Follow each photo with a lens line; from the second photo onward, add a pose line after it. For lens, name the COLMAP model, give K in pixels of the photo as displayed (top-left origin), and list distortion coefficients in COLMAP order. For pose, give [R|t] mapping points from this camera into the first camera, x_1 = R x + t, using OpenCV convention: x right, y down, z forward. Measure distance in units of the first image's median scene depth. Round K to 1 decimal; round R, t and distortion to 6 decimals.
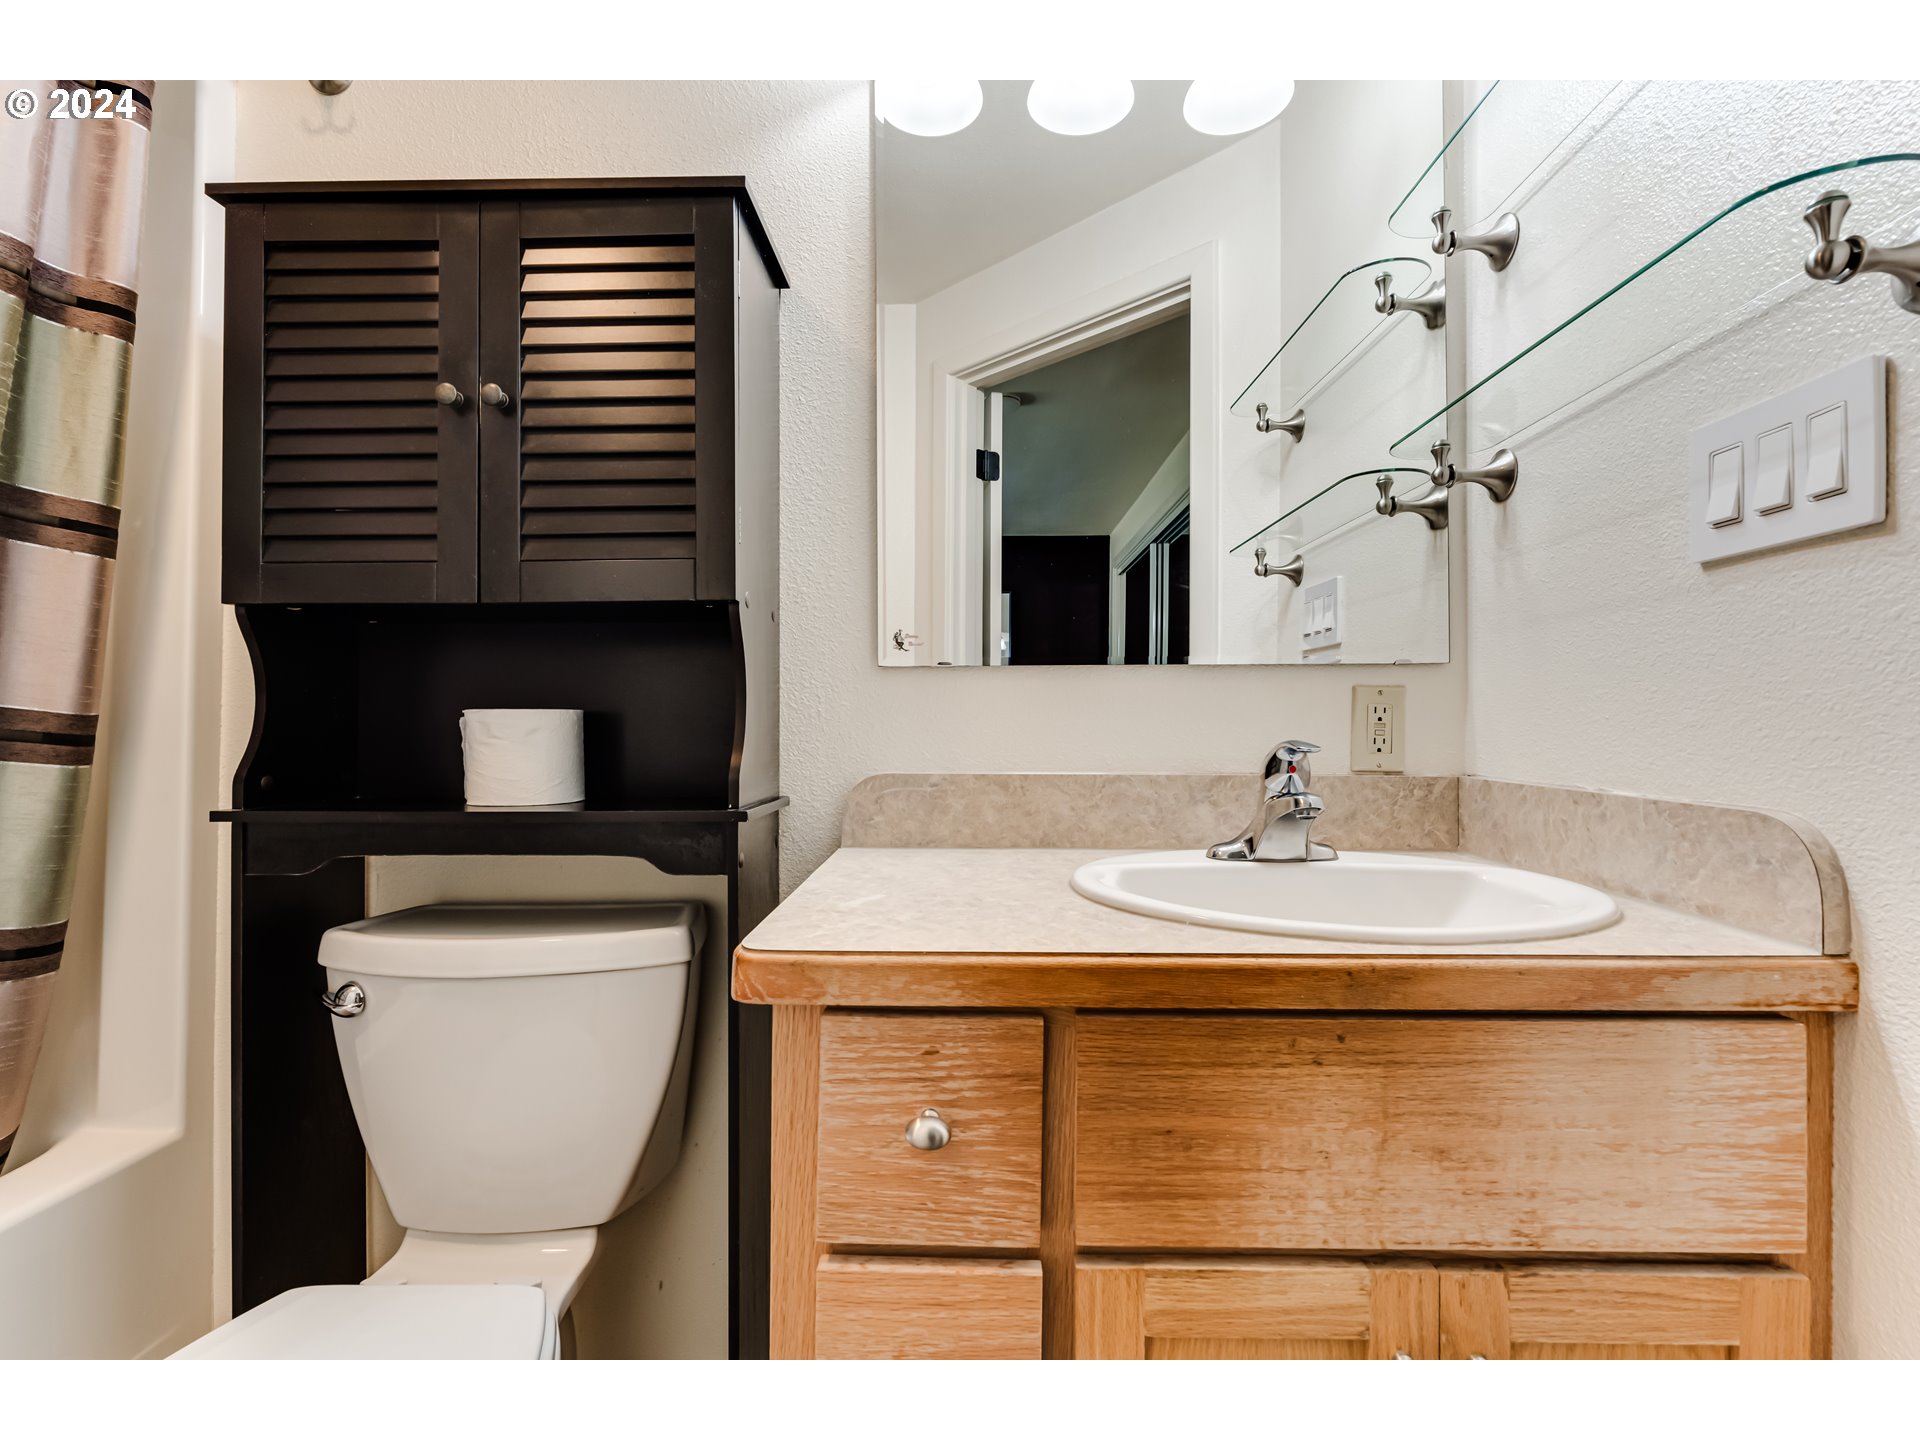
lens RADIAL K [[865.4, 0, 948.5], [0, 865.4, 696.5], [0, 0, 1]] dist [-0.002247, 0.001134]
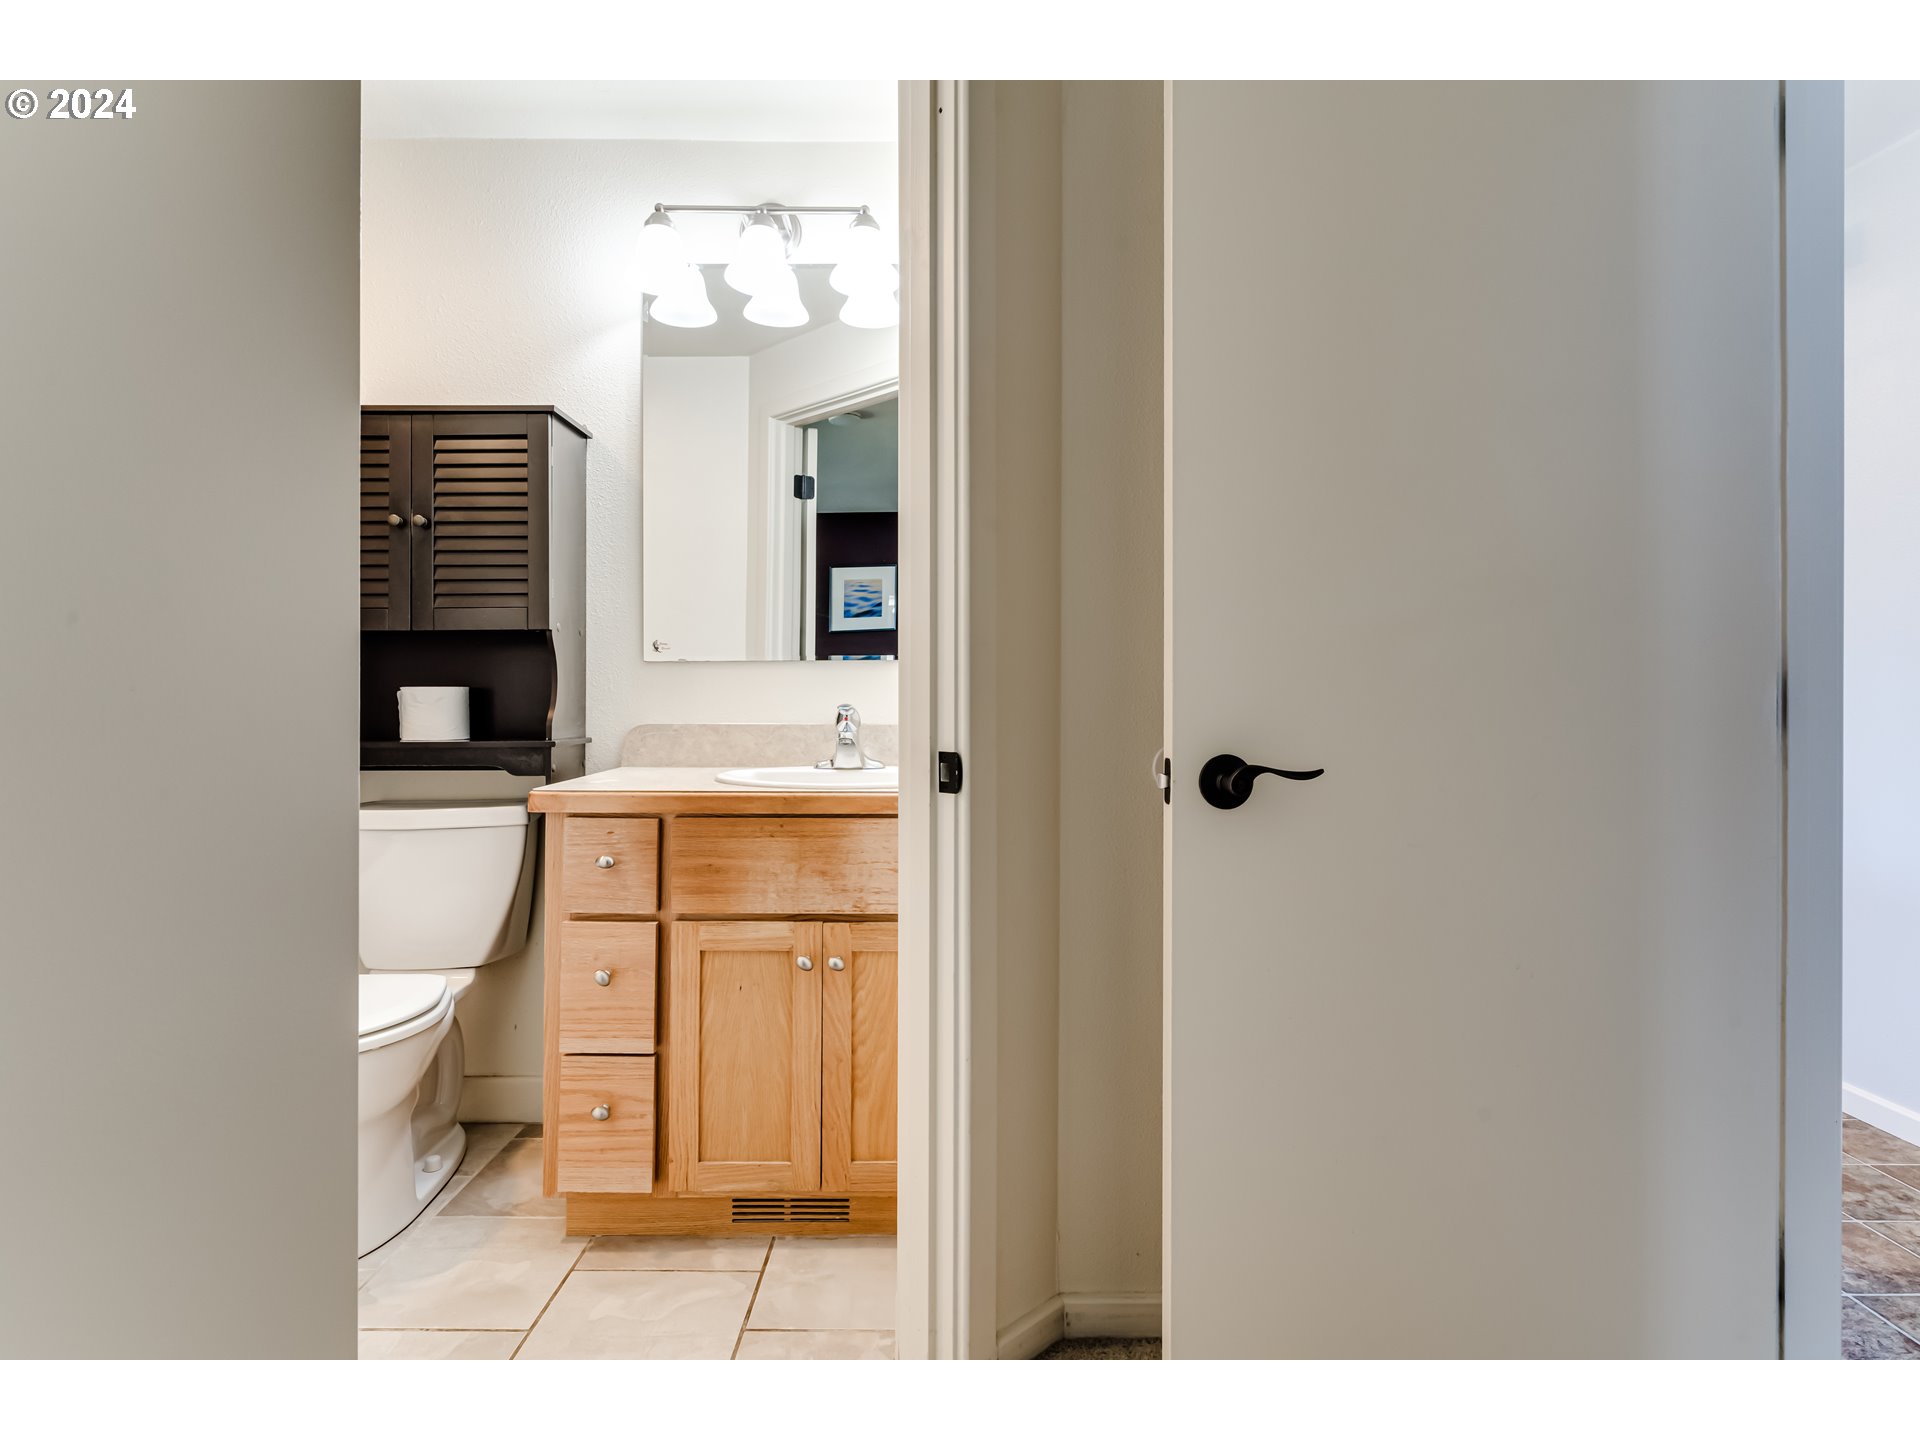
lens RADIAL K [[1041.9, 0, 958.9], [0, 1041.9, 663.5], [0, 0, 1]] dist [-0.001071, 0.000323]
pose [[0.999758, 0.000415, 0.022006, 0.589064], [-0.000474, 0.999996, 0.002687, -0.043135], [-0.022005, -0.002697, 0.999754, -1.272843]]
